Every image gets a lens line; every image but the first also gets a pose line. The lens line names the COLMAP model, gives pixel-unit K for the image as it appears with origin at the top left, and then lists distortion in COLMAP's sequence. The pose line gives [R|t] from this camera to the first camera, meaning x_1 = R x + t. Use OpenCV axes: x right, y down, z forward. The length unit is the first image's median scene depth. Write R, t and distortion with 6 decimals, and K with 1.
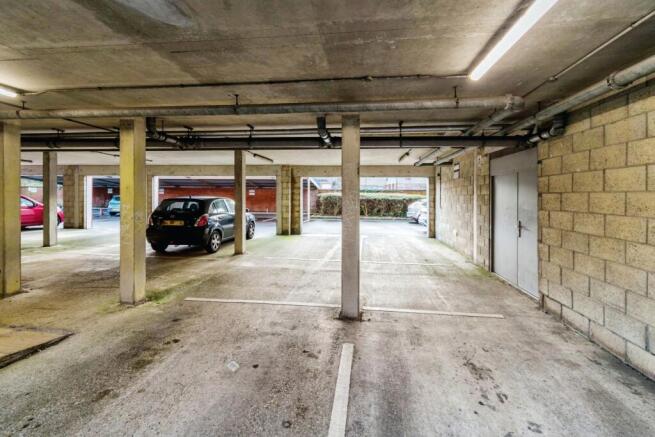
lens RADIAL K [[291.7, 0, 326.4], [0, 291.7, 210.7], [0, 0, 1]] dist [0.001354, -0.000099]
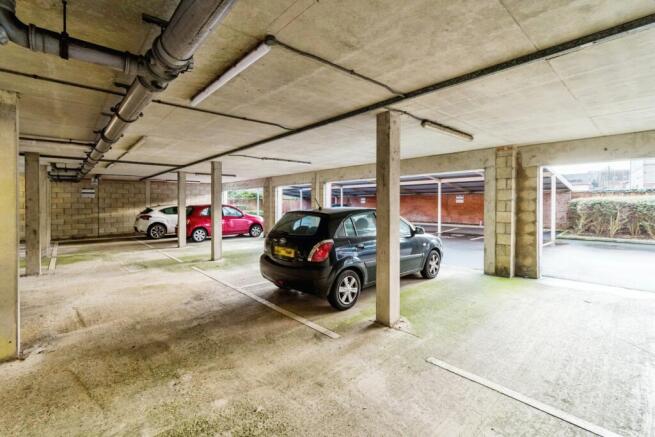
lens RADIAL K [[291.7, 0, 326.4], [0, 291.7, 210.7], [0, 0, 1]] dist [0.001354, -0.000099]
pose [[0.755660, 0.001445, -0.654962, -0.034006], [-0.019322, 0.999612, -0.020086, -0.020778], [0.654679, 0.027833, 0.755395, 0.374934]]
